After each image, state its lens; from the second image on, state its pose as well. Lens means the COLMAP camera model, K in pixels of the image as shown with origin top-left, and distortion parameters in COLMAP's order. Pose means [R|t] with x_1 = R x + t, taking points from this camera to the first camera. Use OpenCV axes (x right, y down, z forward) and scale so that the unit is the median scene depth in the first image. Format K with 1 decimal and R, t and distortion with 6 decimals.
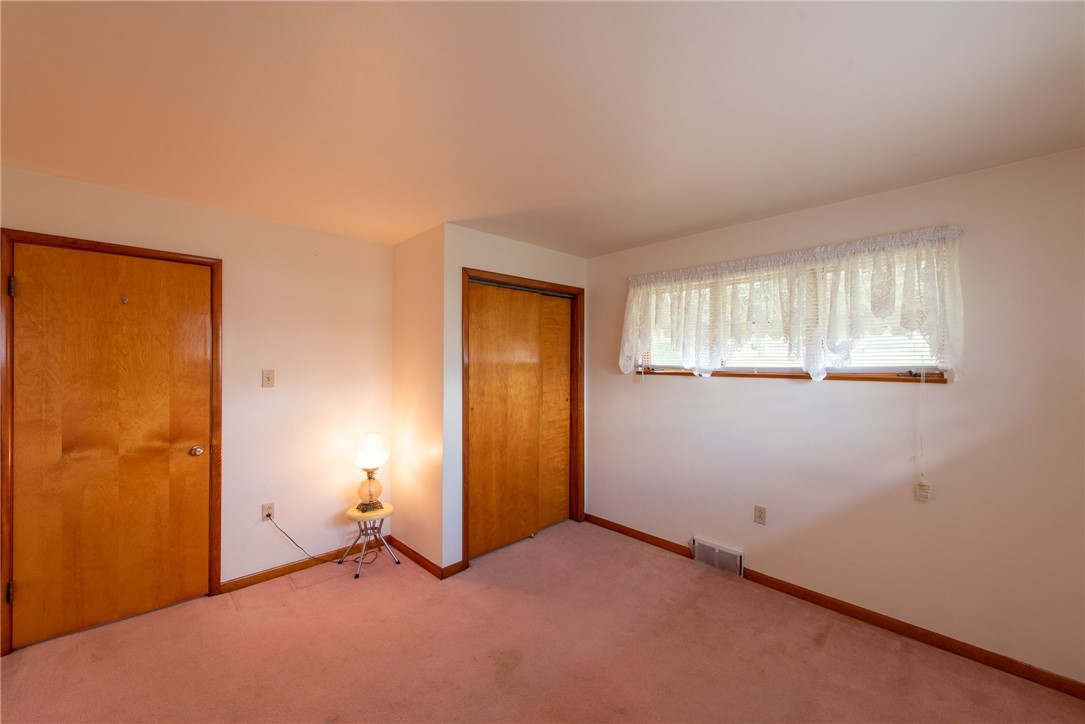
lens RADIAL K [[429.6, 0, 538.8], [0, 429.6, 363.9], [0, 0, 1]] dist [0.009695, -0.005077]
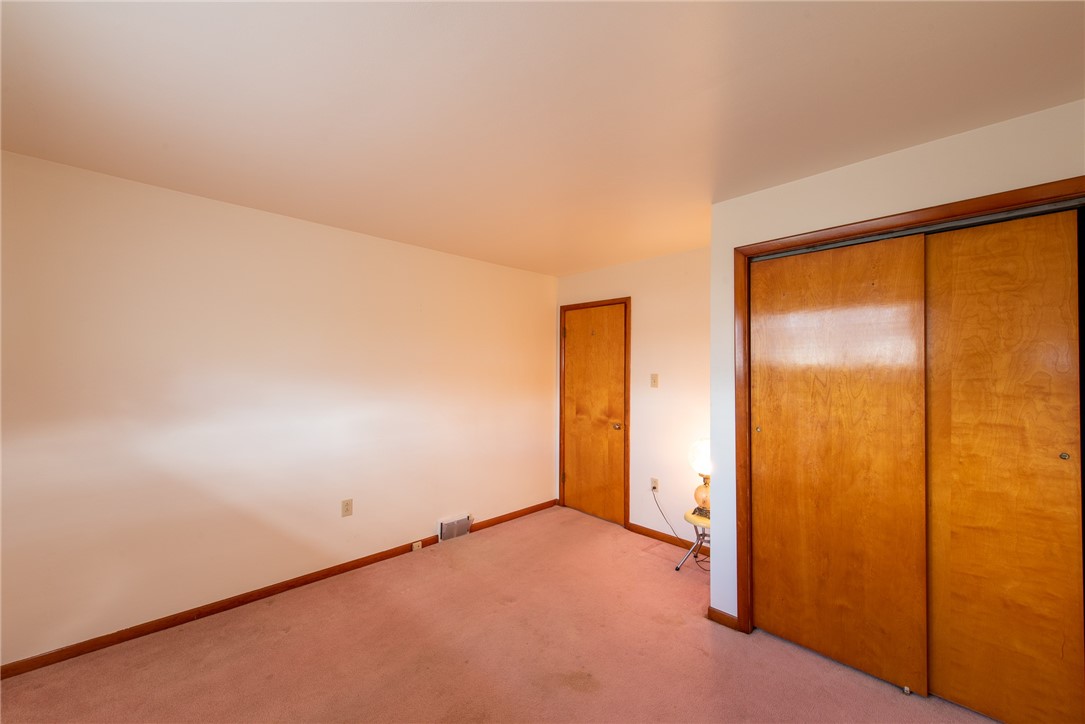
lens RADIAL K [[429.6, 0, 538.8], [0, 429.6, 363.9], [0, 0, 1]] dist [0.009695, -0.005077]
pose [[-0.015447, -0.013626, -0.999788, 0.657113], [-0.004900, 0.999896, -0.013552, 0.003287], [0.999869, 0.004690, -0.015512, 0.675647]]
